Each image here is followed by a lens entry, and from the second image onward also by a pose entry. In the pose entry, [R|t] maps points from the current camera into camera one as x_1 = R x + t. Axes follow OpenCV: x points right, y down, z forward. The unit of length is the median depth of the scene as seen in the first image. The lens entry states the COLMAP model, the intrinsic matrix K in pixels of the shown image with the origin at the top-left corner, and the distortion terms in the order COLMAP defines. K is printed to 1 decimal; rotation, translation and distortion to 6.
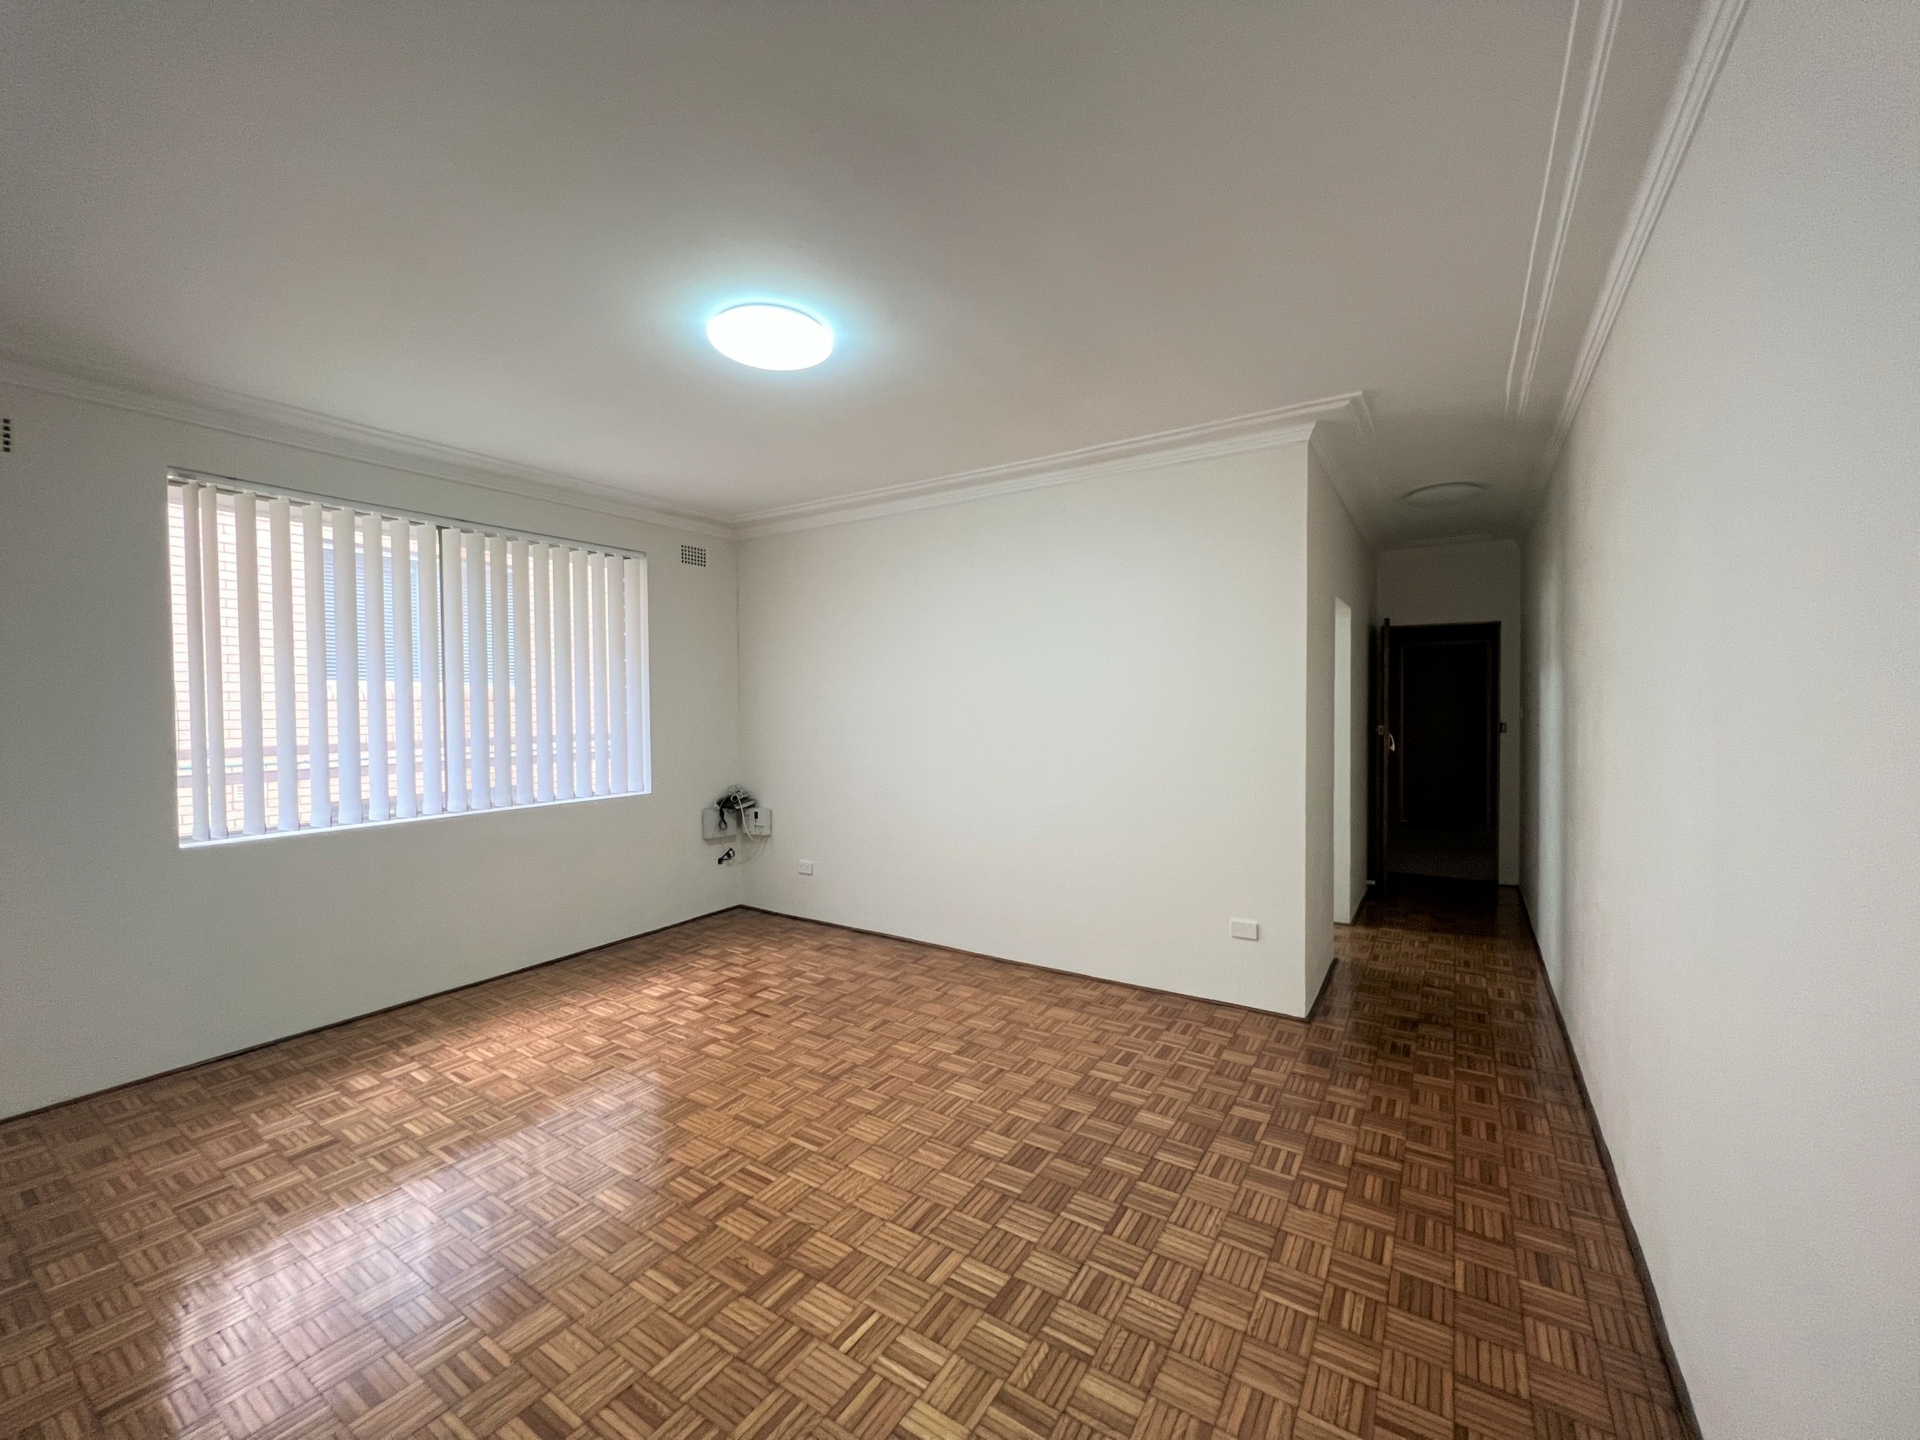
lens RADIAL K [[769.3, 0, 952.8], [0, 769.3, 724.4], [0, 0, 1]] dist [0.000099, 0.000023]
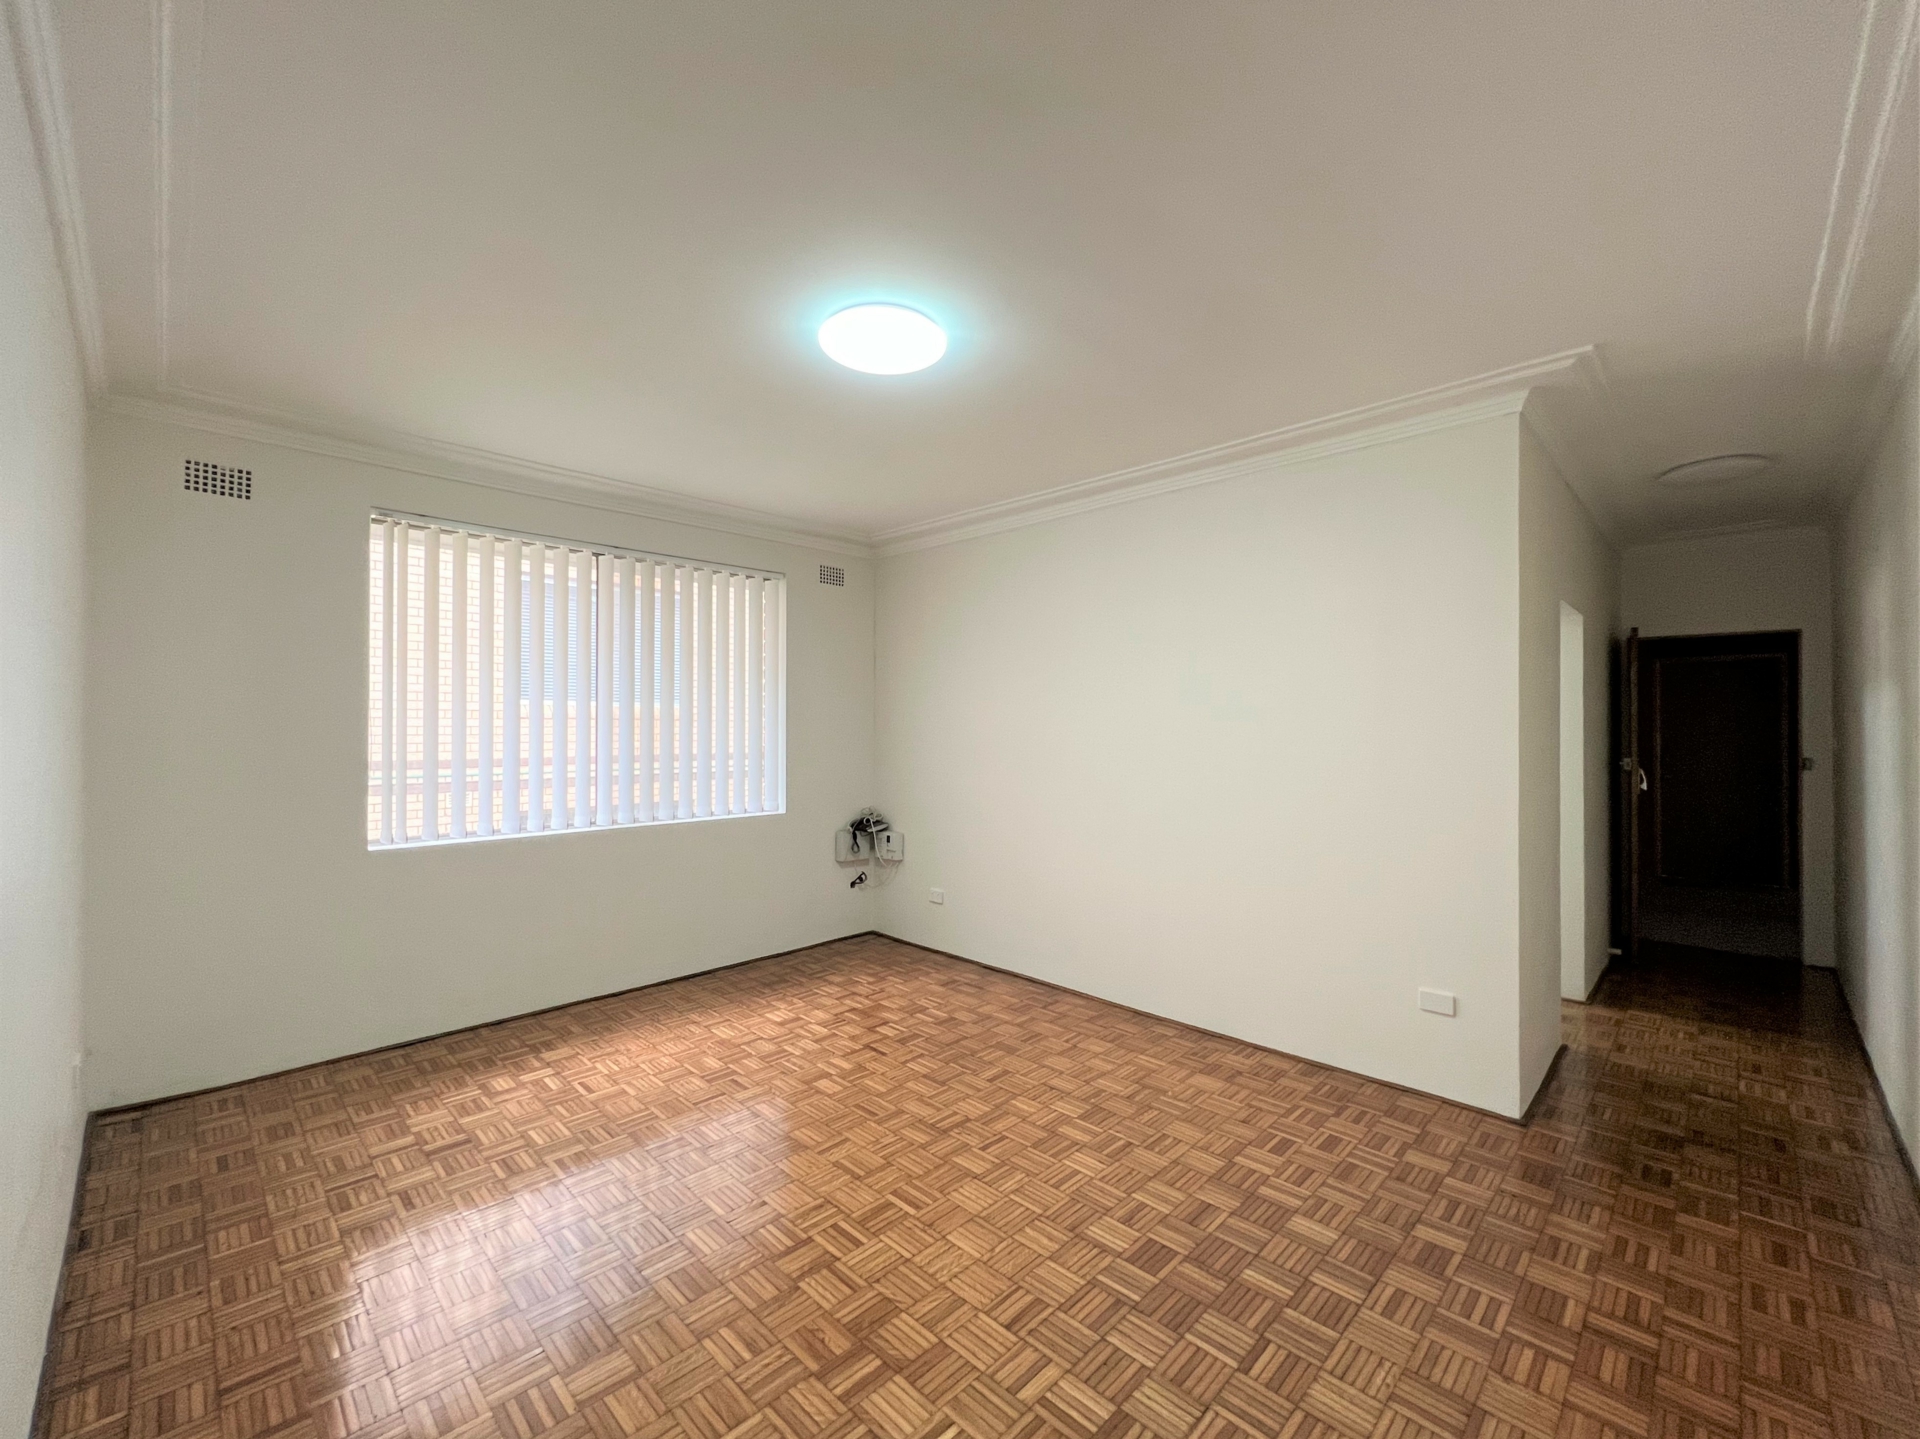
lens RADIAL K [[787.9, 0, 953.6], [0, 787.9, 724.1], [0, 0, 1]] dist [-0.001124, 0.000791]
pose [[0.979281, 0.009126, -0.202300, 0.045308], [-0.015107, 0.999493, -0.028041, -0.001060], [0.201942, 0.030517, 0.978922, 0.066382]]
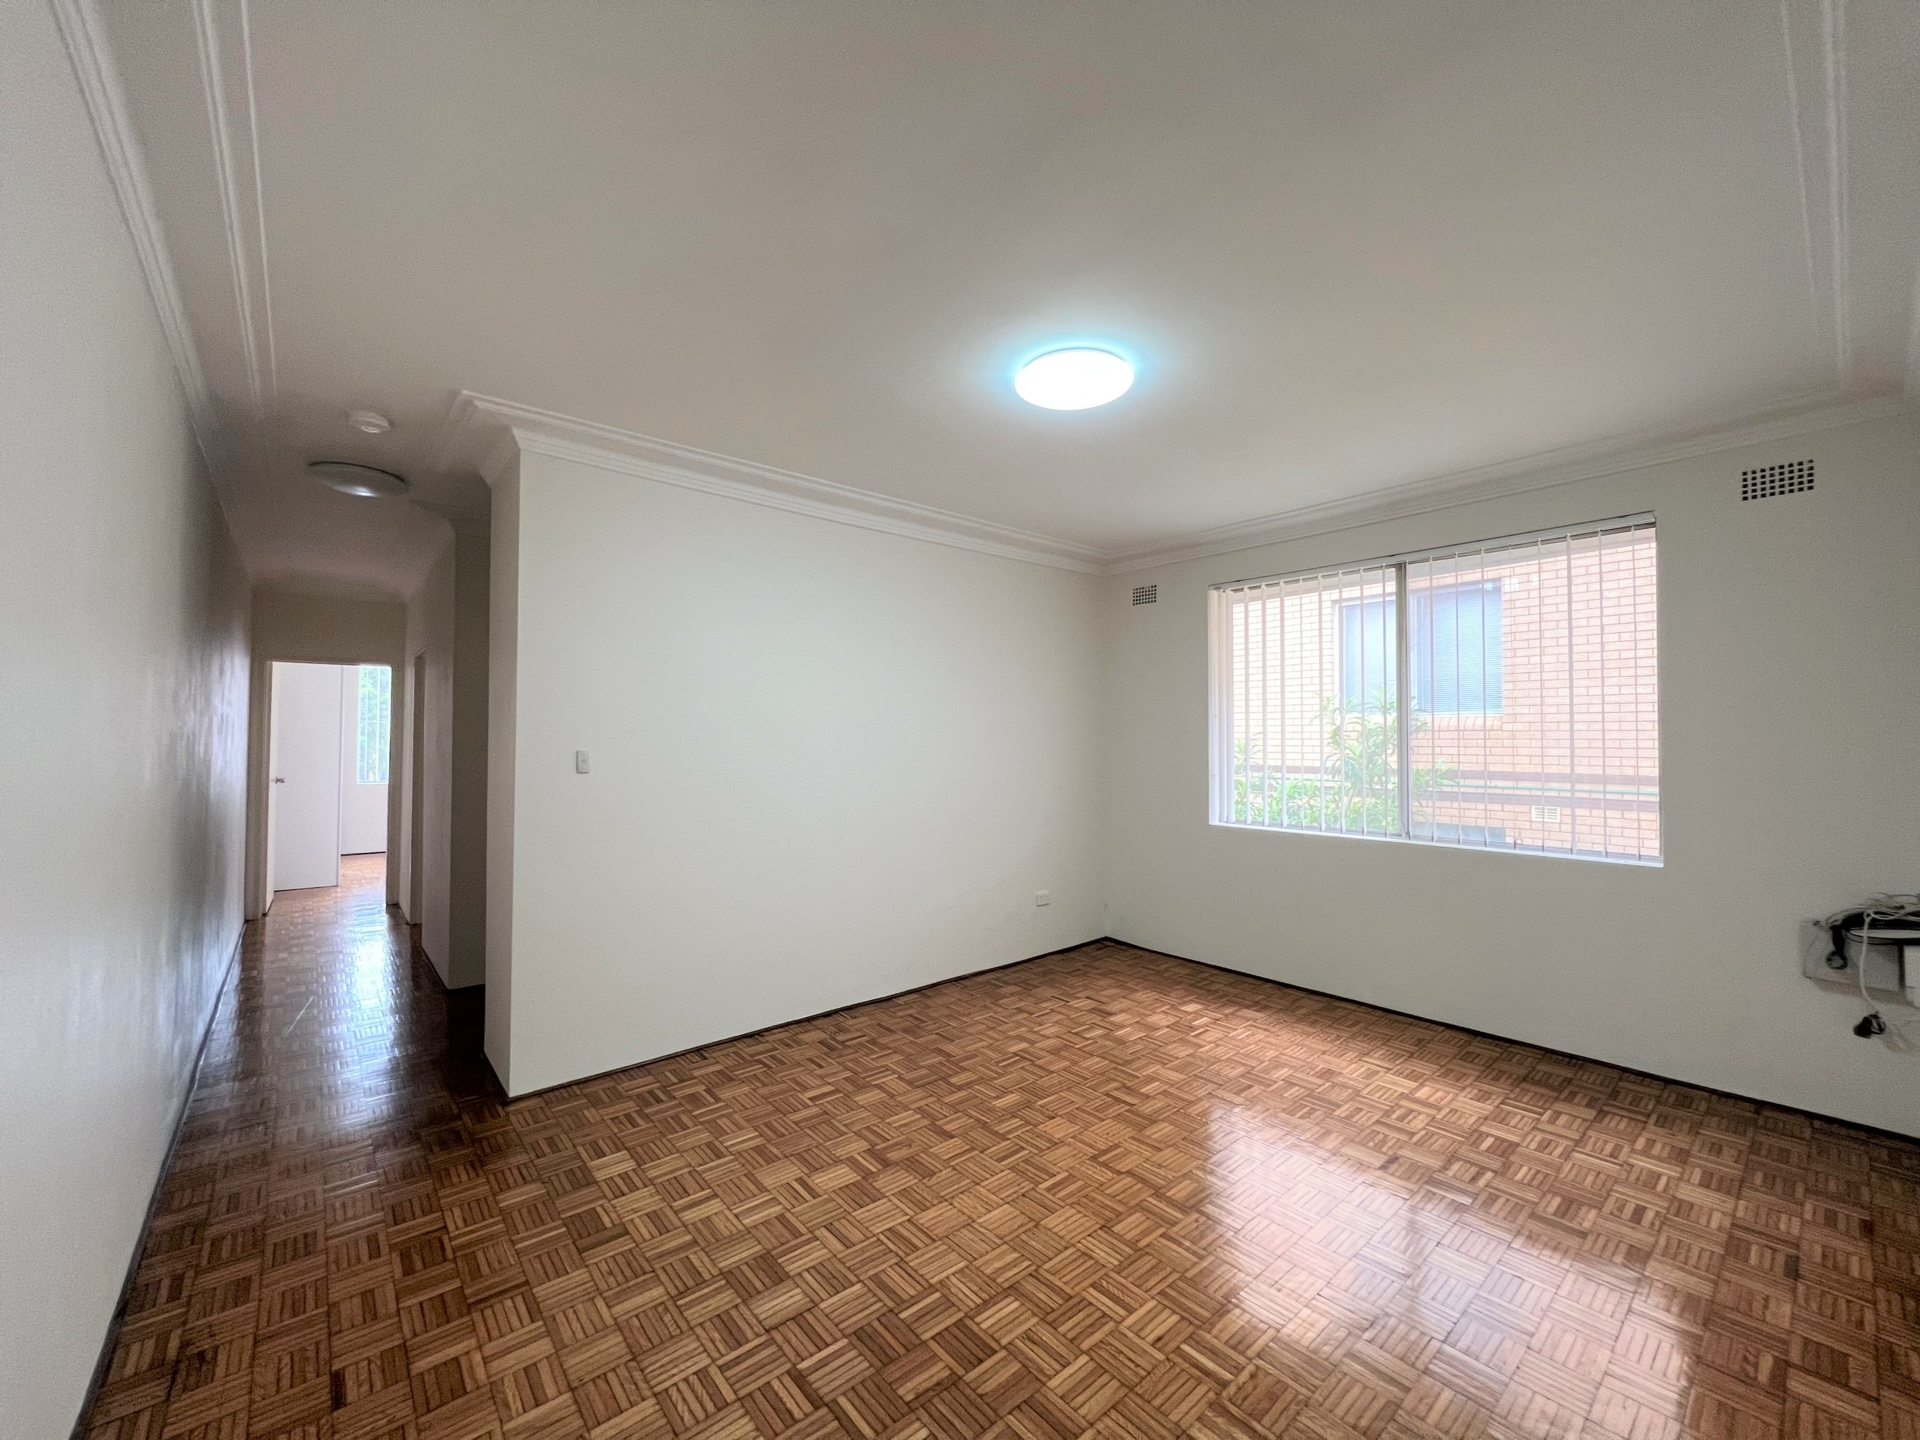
lens RADIAL K [[759.5, 0, 960.0], [0, 759.5, 720.0], [0, 0, 1]] dist [0.015674, 0.000113]
pose [[-0.274875, -0.013405, -0.961387, 0.695326], [-0.020799, 0.999752, -0.007993, -0.032596], [0.961255, 0.017799, -0.275085, 1.003061]]
